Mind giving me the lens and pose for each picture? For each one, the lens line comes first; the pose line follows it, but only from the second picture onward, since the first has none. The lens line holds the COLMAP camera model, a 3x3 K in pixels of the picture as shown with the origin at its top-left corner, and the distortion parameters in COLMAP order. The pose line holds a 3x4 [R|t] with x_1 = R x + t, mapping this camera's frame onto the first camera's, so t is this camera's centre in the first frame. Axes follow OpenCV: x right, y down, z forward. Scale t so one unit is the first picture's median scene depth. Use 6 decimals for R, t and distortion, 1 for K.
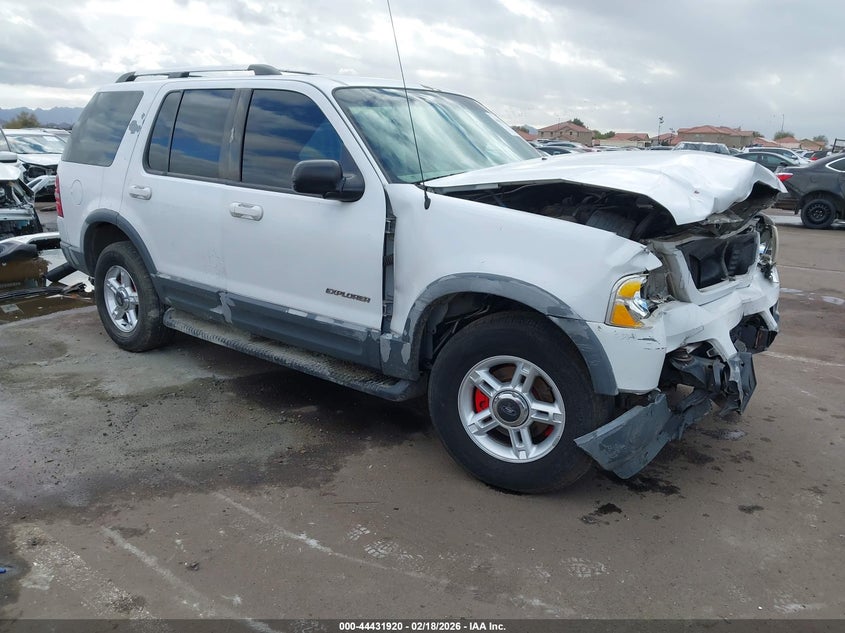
lens RADIAL K [[745.1, 0, 422.5], [0, 745.1, 316.5], [0, 0, 1]] dist [0.051750, -0.014677]
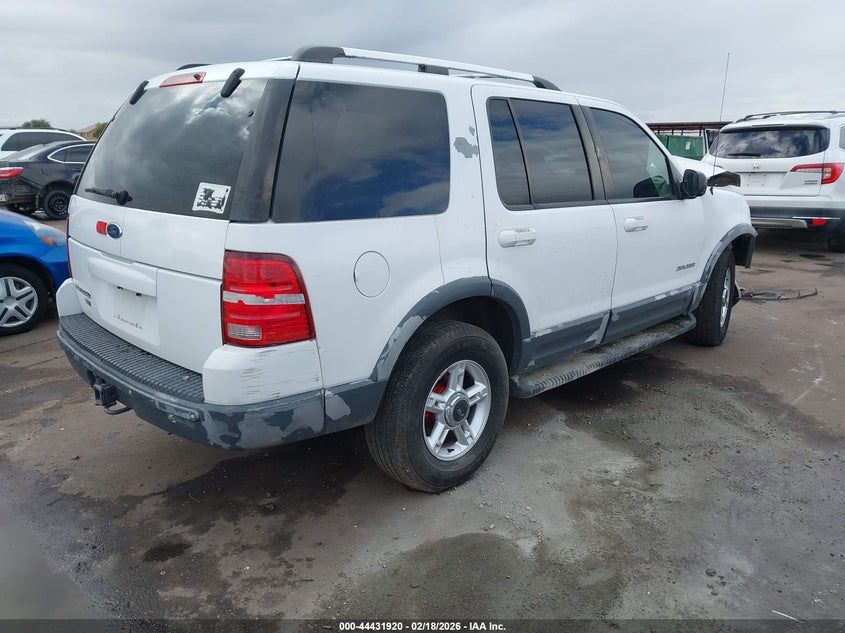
lens RADIAL K [[745.1, 0, 422.5], [0, 745.1, 316.5], [0, 0, 1]] dist [0.051750, -0.014677]
pose [[-0.007912, -0.249057, 0.968456, -1.141524], [0.217386, 0.944896, 0.244774, -0.301597], [-0.976054, 0.212466, 0.046666, 1.115288]]
